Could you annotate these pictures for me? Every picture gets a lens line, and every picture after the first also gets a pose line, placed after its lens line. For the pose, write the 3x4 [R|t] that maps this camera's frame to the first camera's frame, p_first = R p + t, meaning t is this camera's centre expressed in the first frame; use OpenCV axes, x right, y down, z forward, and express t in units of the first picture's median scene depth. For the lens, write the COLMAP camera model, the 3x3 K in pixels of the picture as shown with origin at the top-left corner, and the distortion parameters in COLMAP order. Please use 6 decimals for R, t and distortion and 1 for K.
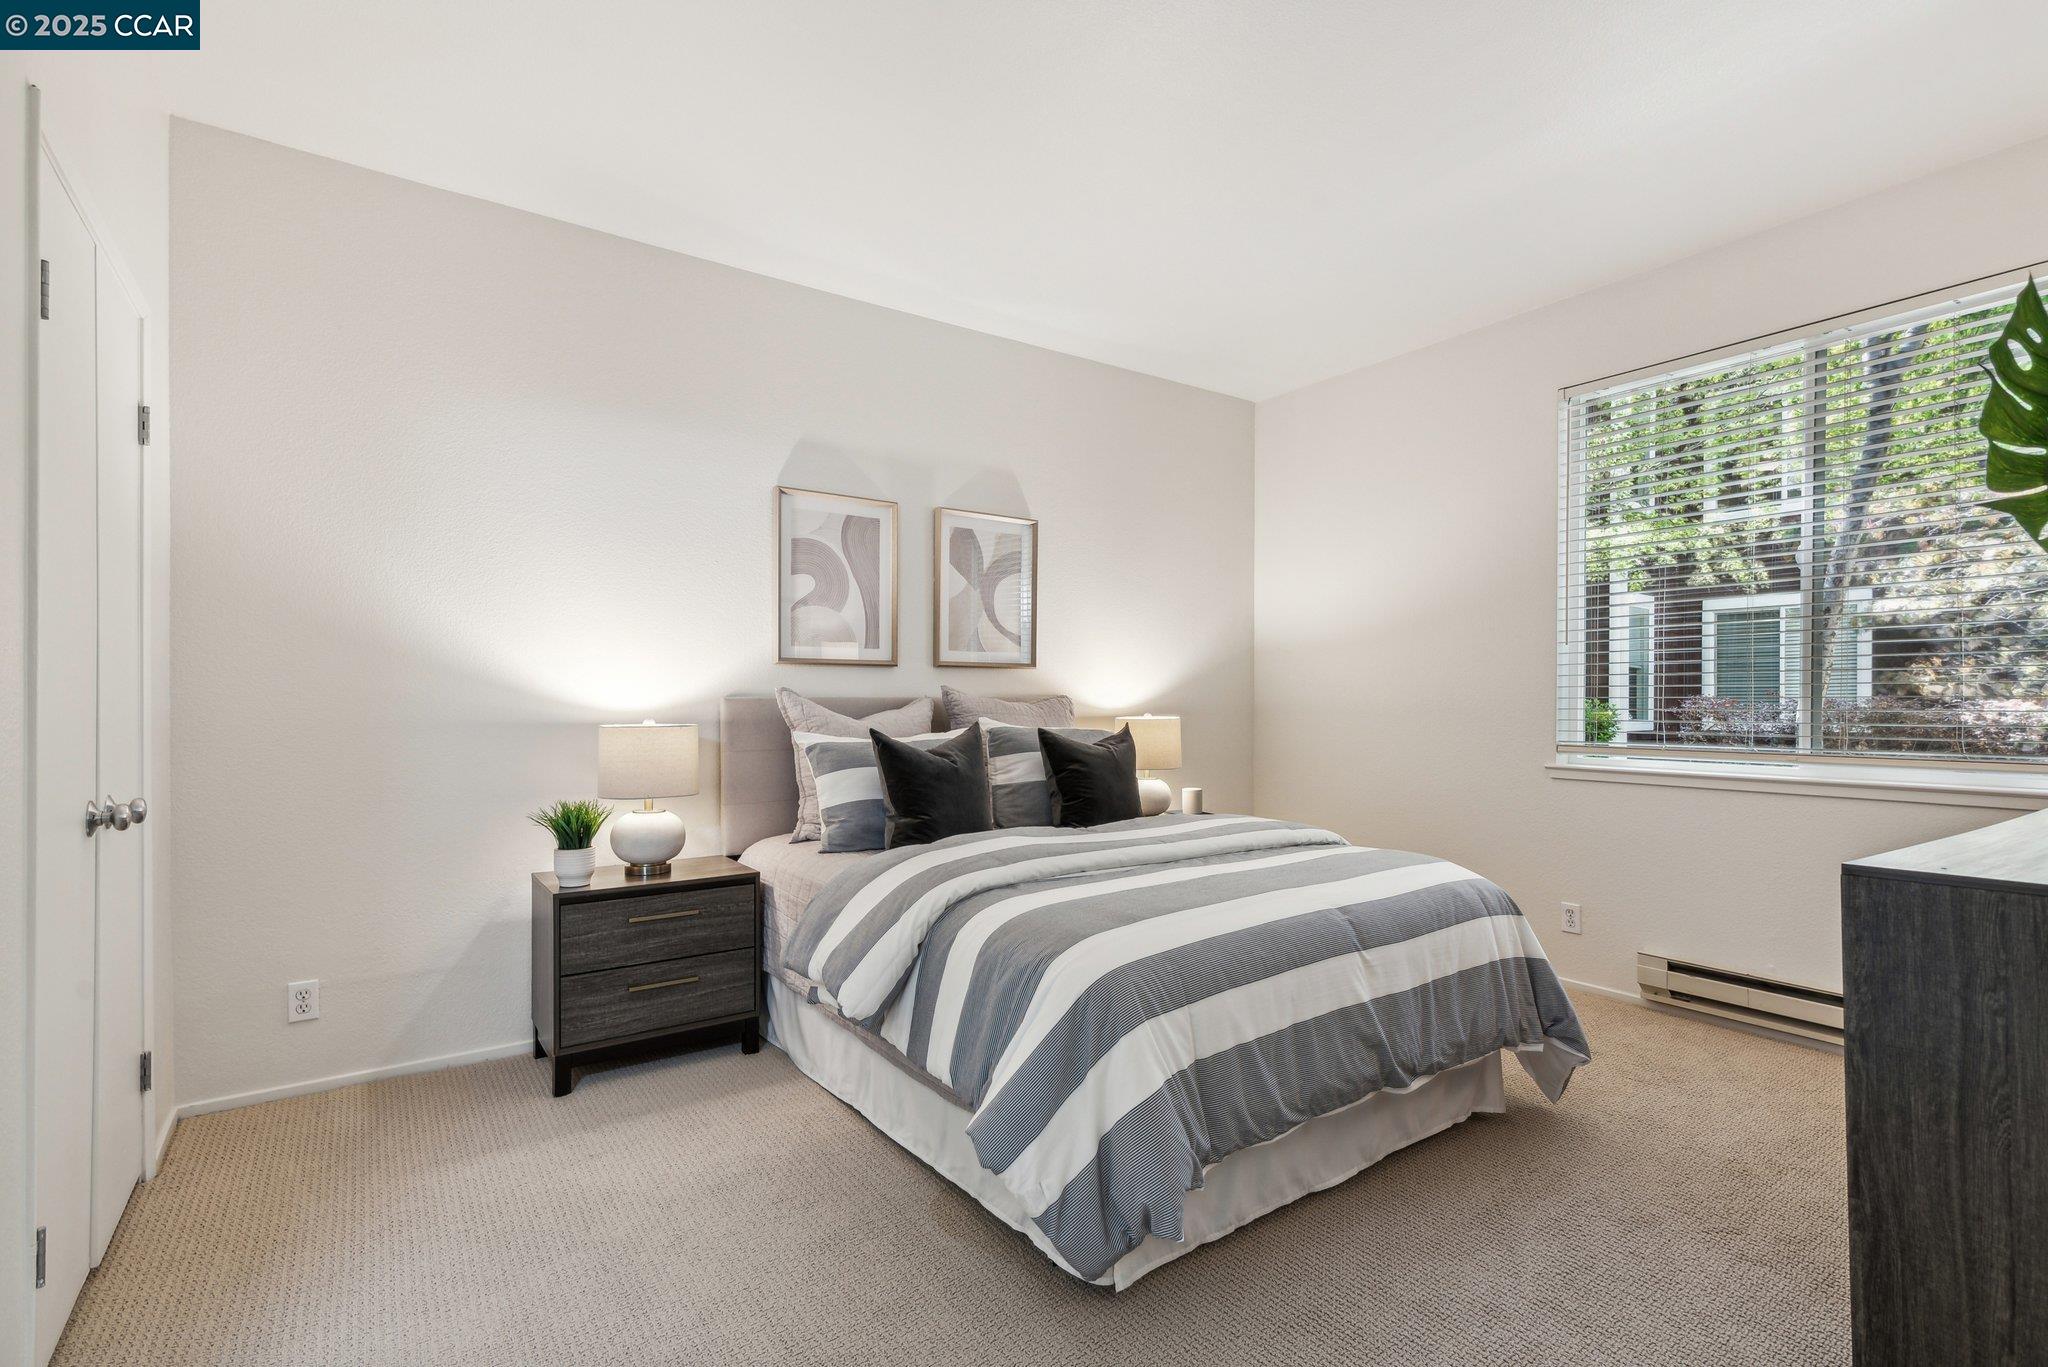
lens RADIAL K [[892.0, 0, 1025.7], [0, 892.0, 688.0], [0, 0, 1]] dist [0.027226, -0.000325]
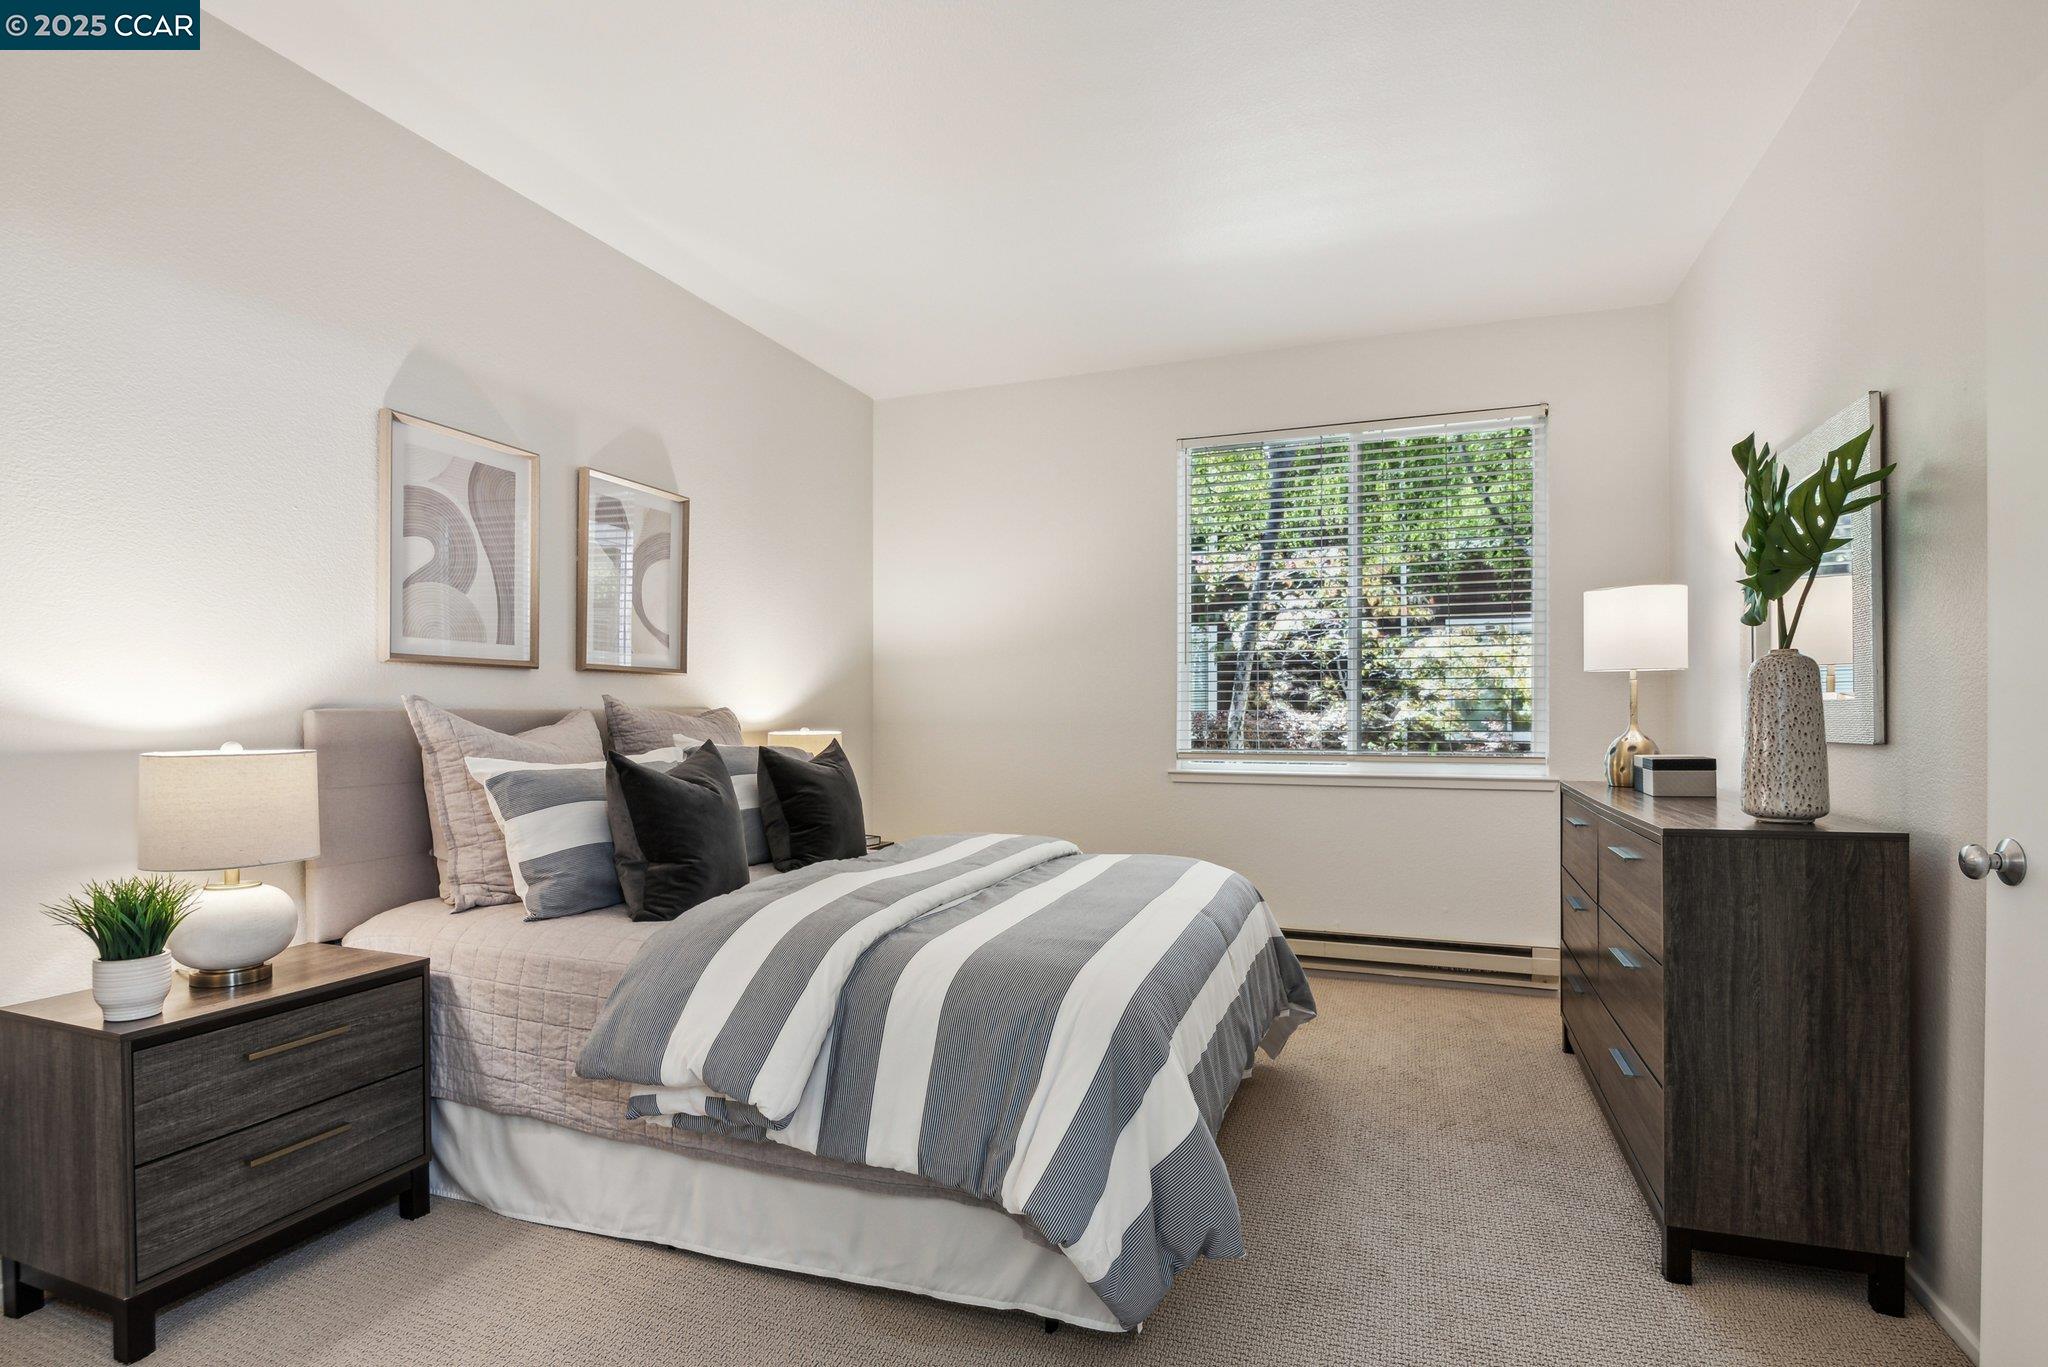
lens RADIAL K [[958.2, 0, 1018.0], [0, 958.2, 703.3], [0, 0, 1]] dist [-0.002366, -0.000876]
pose [[0.847515, 0.004283, 0.530754, -0.309222], [-0.005889, 0.999982, 0.001333, 0.001813], [-0.530739, -0.004255, 0.847525, 0.120182]]
